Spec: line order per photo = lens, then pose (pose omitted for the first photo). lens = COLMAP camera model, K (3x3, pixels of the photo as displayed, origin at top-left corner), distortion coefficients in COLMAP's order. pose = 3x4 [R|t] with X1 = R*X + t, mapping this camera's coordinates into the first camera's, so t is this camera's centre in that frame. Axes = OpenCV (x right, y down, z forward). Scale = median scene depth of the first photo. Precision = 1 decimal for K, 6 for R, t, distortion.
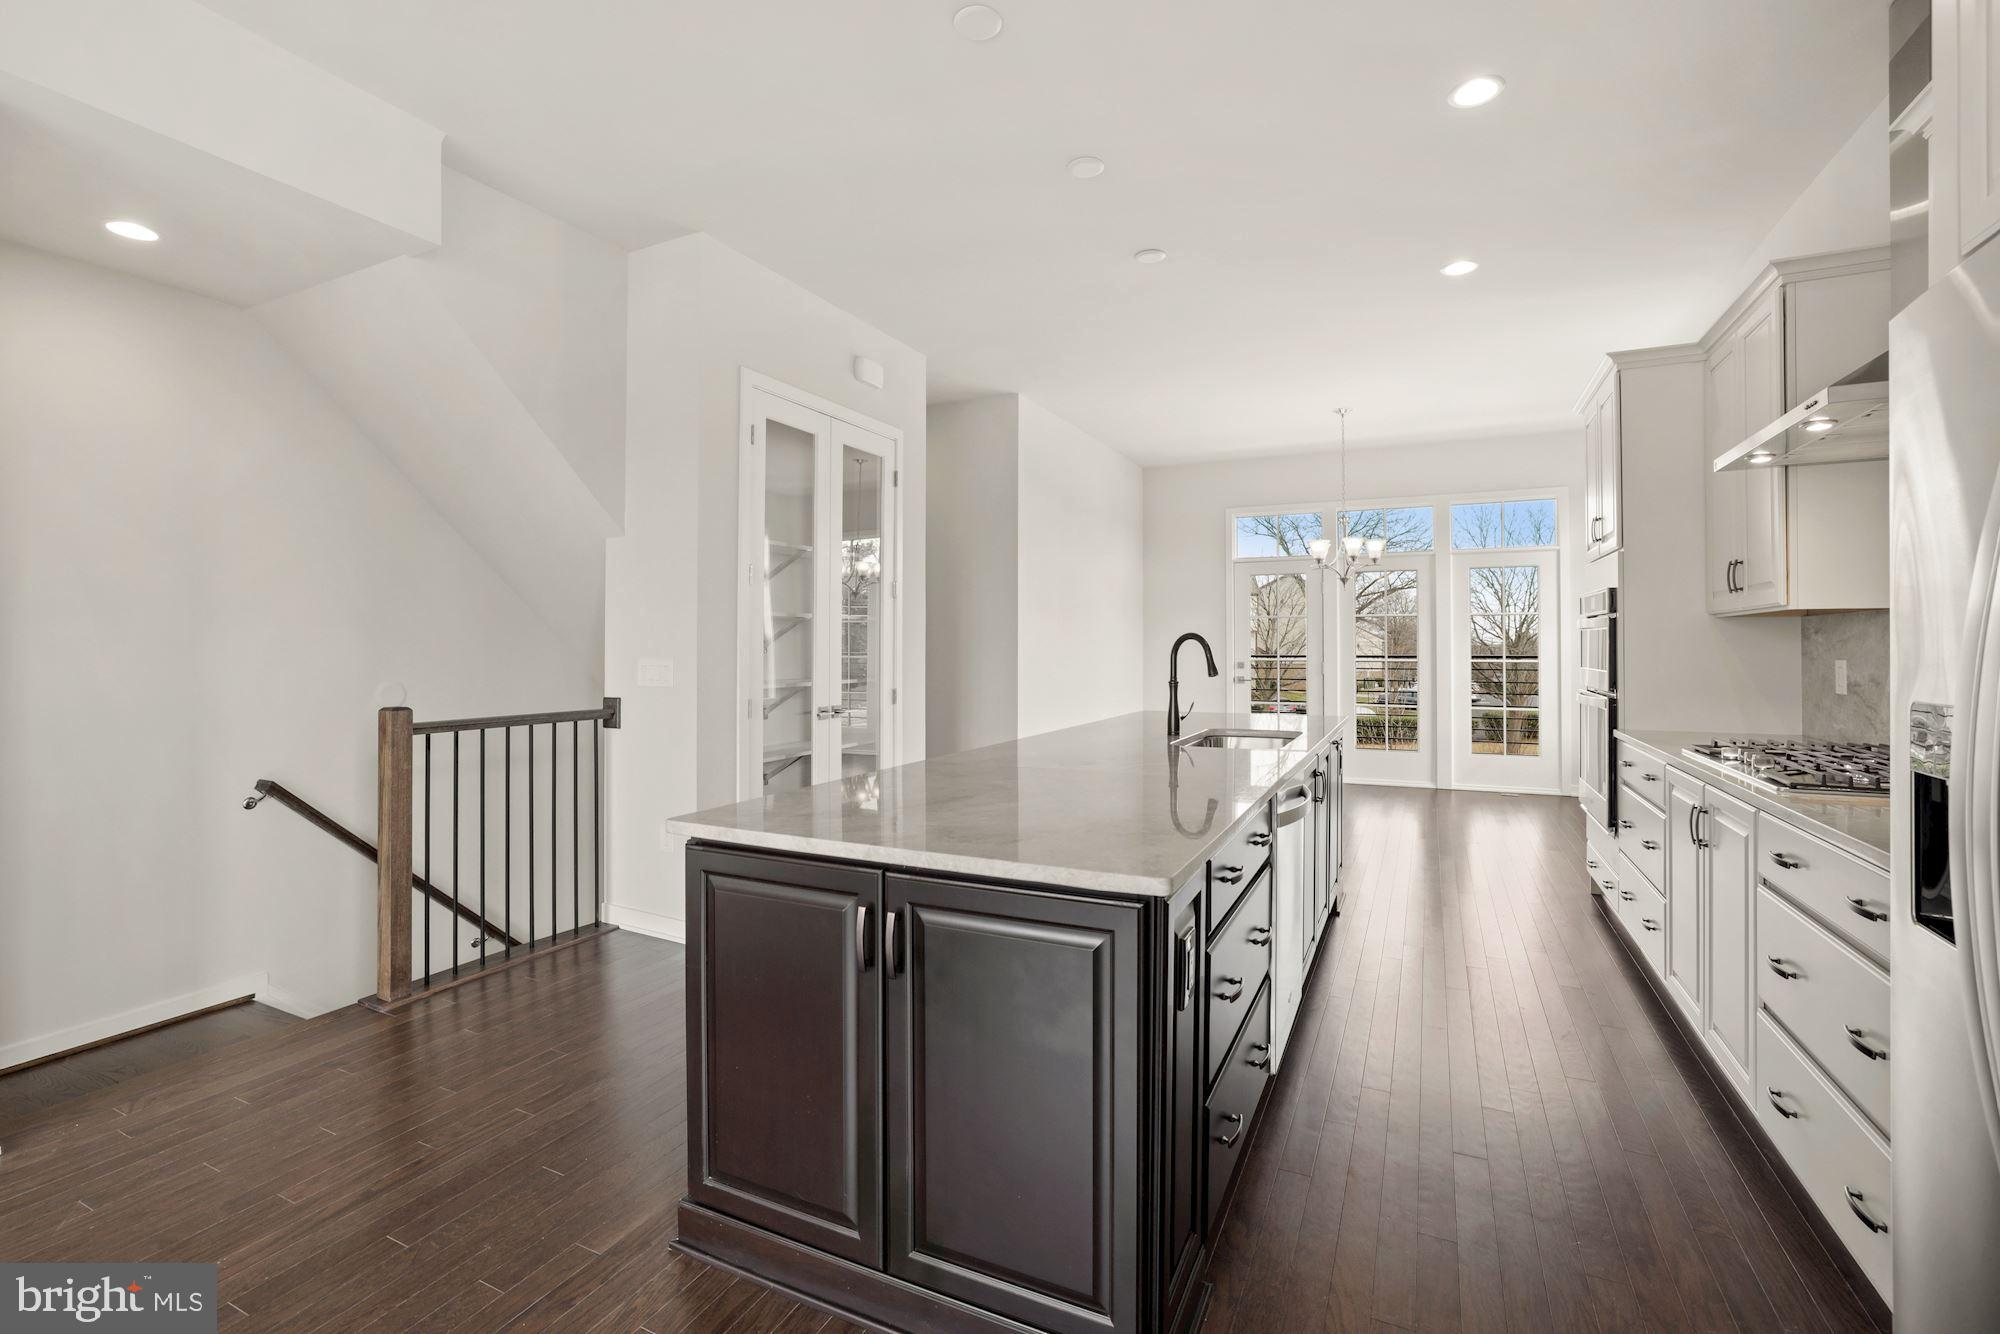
lens RADIAL K [[876.8, 0, 1000.0], [0, 876.8, 667.0], [0, 0, 1]] dist [-0.000523, -0.000082]
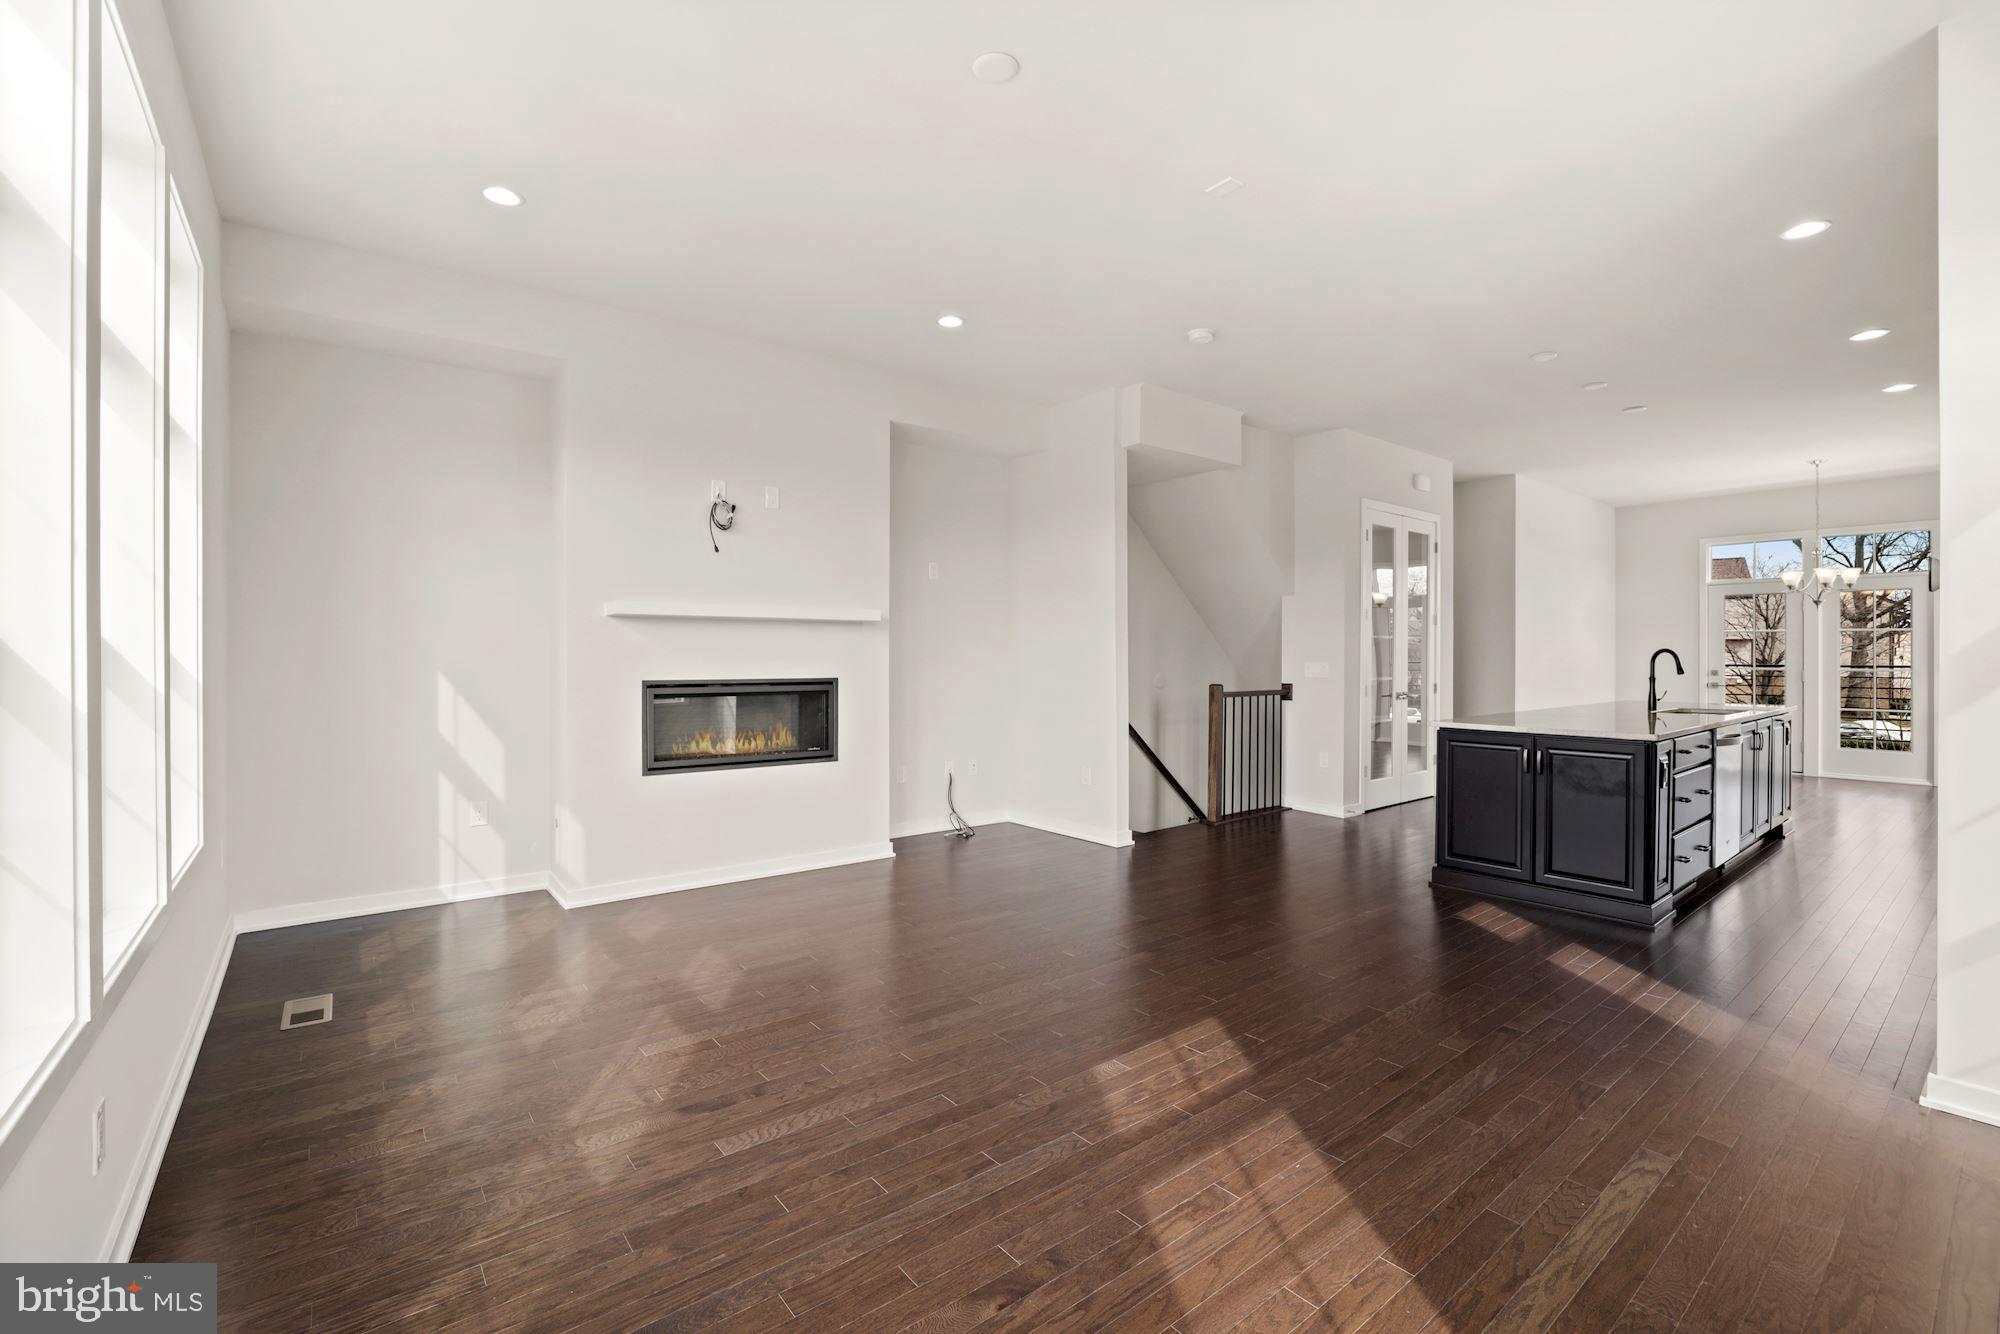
lens RADIAL K [[938.6, 0, 1000.0], [0, 938.6, 667.0], [0, 0, 1]] dist [-0.000687, -0.000090]
pose [[0.921791, 0.006064, -0.387640, -0.238123], [-0.010415, 0.999904, -0.009123, 0.024517], [0.387548, 0.012446, 0.921766, -1.054066]]
